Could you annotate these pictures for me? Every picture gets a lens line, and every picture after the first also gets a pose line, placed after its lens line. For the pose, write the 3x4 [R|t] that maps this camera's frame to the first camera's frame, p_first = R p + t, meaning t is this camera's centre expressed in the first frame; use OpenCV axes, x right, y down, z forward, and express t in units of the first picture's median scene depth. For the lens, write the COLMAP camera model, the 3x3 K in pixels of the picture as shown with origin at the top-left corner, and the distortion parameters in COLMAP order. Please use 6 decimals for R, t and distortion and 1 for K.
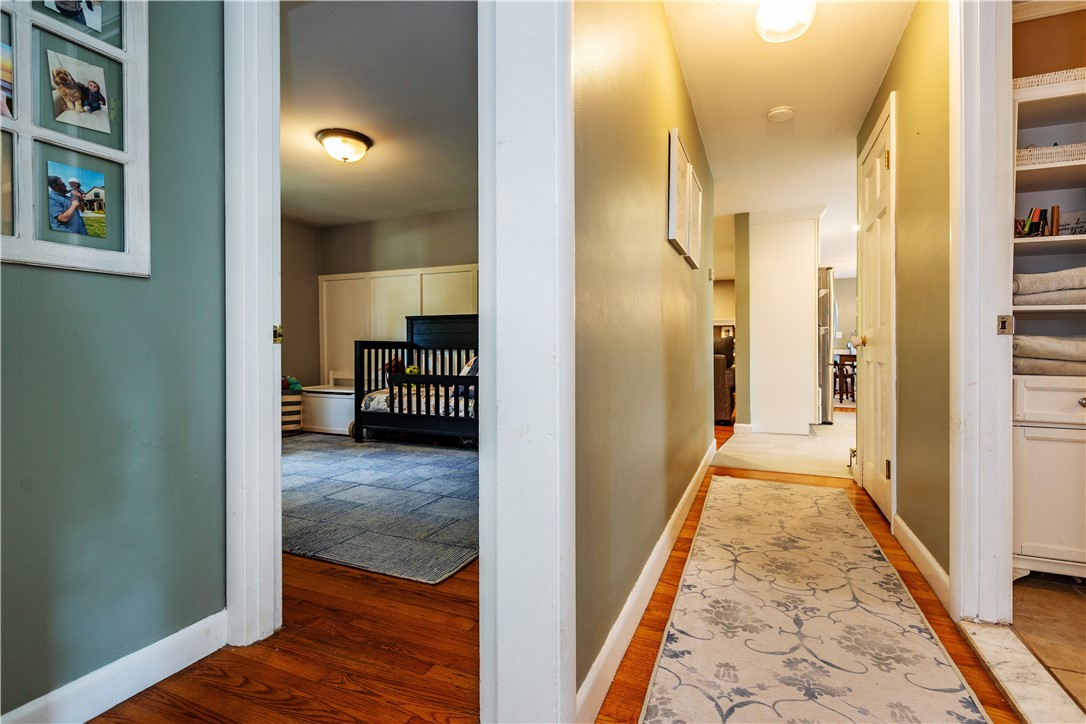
lens RADIAL K [[488.6, 0, 545.6], [0, 488.6, 358.4], [0, 0, 1]] dist [0.003687, 0.000203]
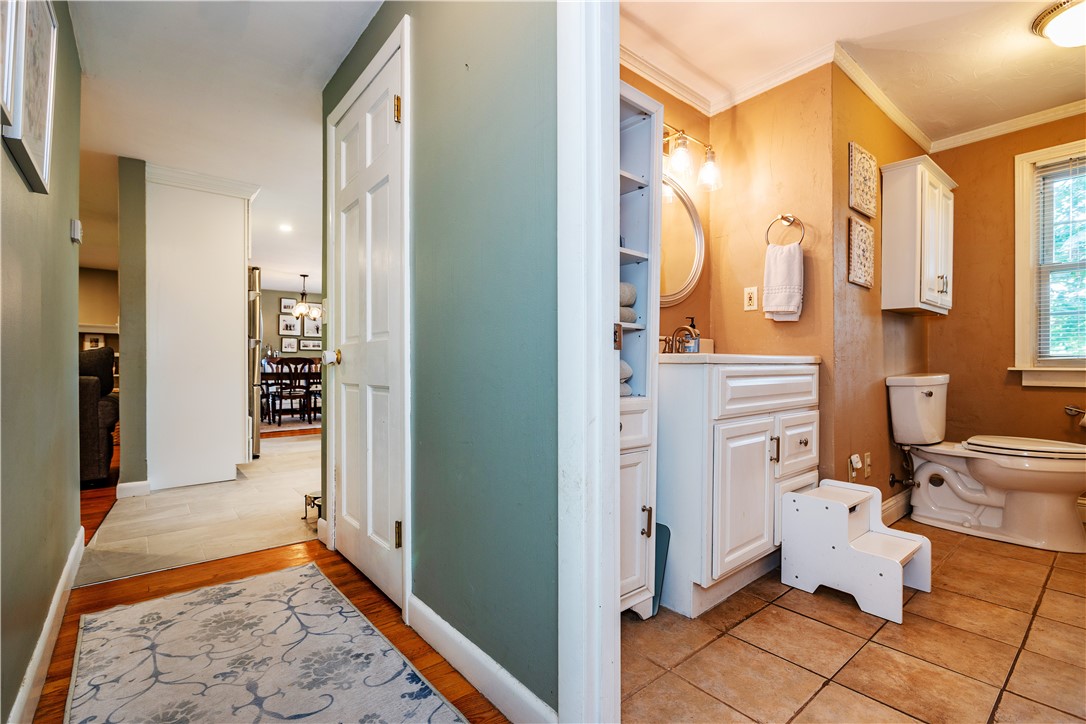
lens RADIAL K [[493.9, 0, 536.0], [0, 493.9, 362.1], [0, 0, 1]] dist [-0.001370, -0.000913]
pose [[0.459768, 0.009762, 0.887985, 0.131247], [0.013767, 0.999741, -0.018119, -0.010950], [-0.887932, 0.020556, 0.459515, 0.440509]]
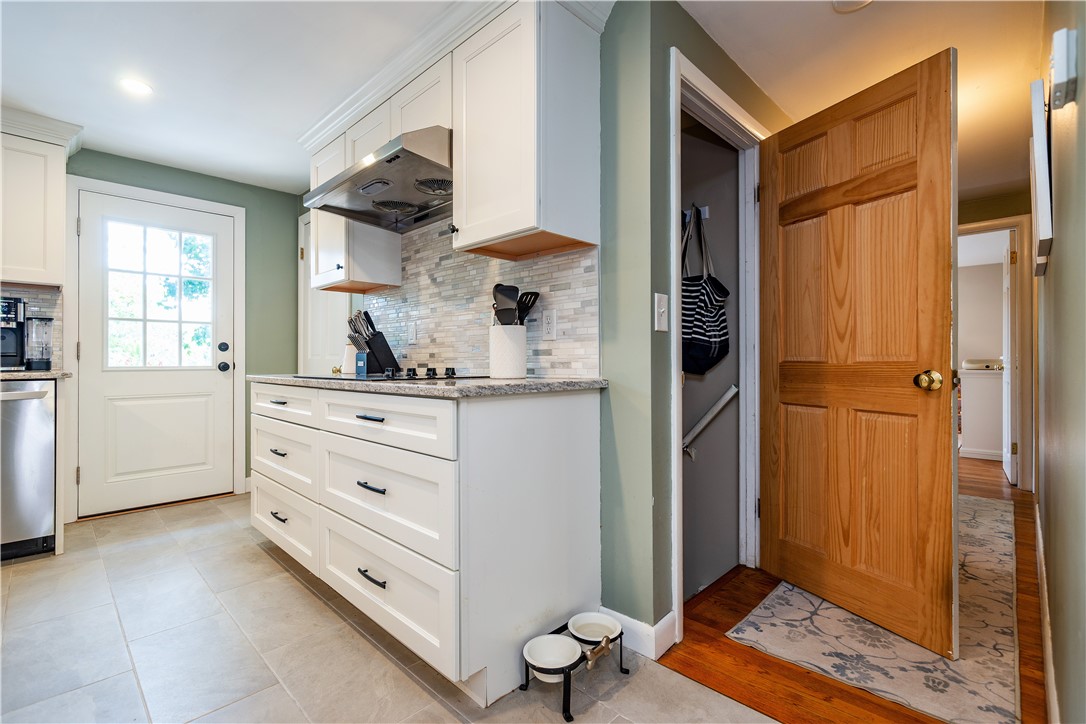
lens RADIAL K [[487.6, 0, 529.2], [0, 487.6, 358.5], [0, 0, 1]] dist [-0.000214, 0.000324]
pose [[-0.928756, 0.006658, 0.370631, 0.721029], [0.011305, 0.999882, 0.010366, -0.090664], [-0.370519, 0.013818, -0.928722, 1.937675]]
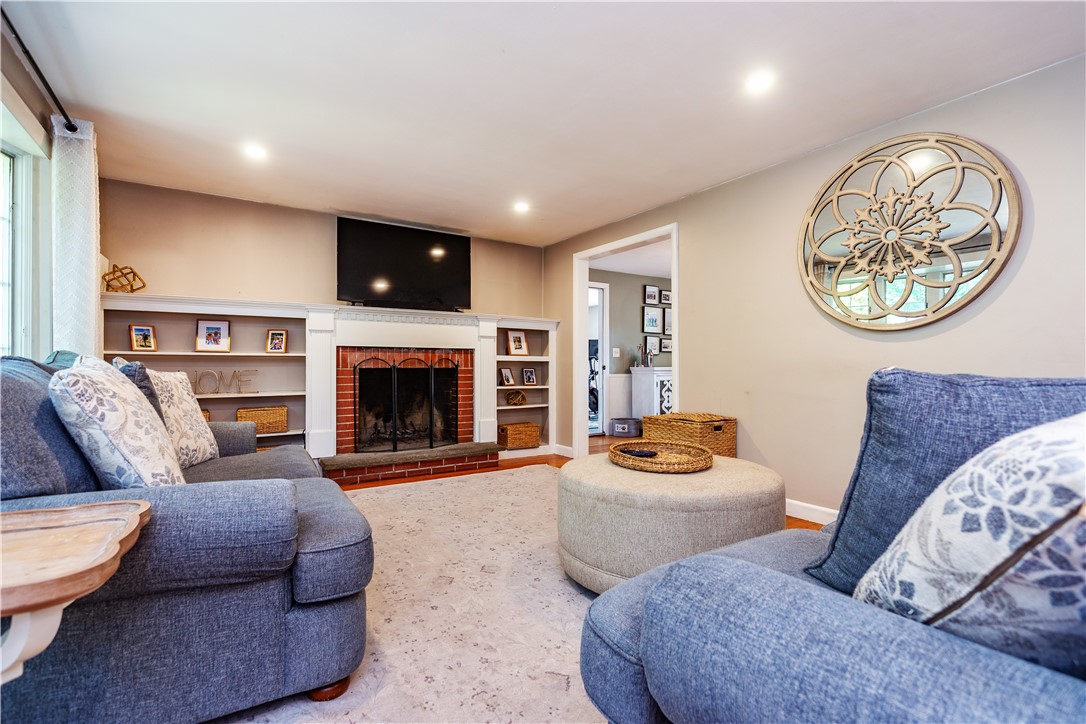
lens RADIAL K [[514.6, 0, 542.2], [0, 514.6, 361.7], [0, 0, 1]] dist [-0.001653, -0.000005]
pose [[0.545300, 0.011869, 0.838157, -0.316957], [0.011779, 0.999693, -0.021820, -0.081972], [-0.838158, 0.021771, 0.544992, 2.747007]]
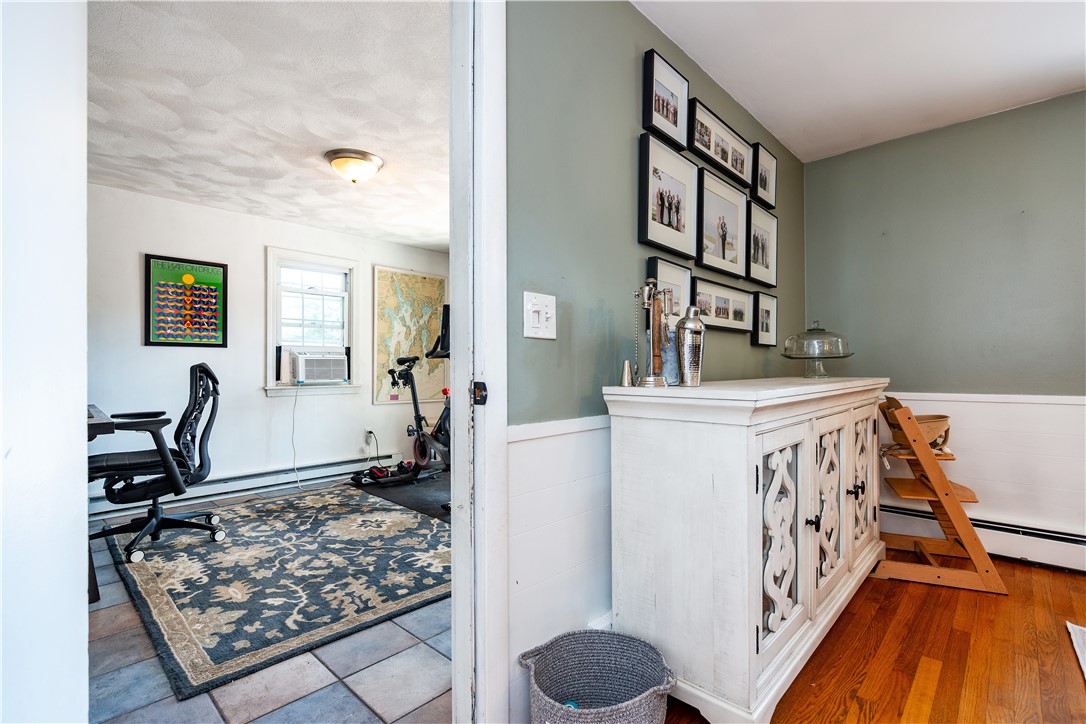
lens RADIAL K [[501.6, 0, 547.2], [0, 501.6, 367.3], [0, 0, 1]] dist [-0.001657, -0.000128]
pose [[0.340340, 0.005347, 0.940287, 1.834780], [0.016478, 0.999796, -0.011650, -0.126566], [-0.940158, 0.019459, 0.340183, 3.791899]]
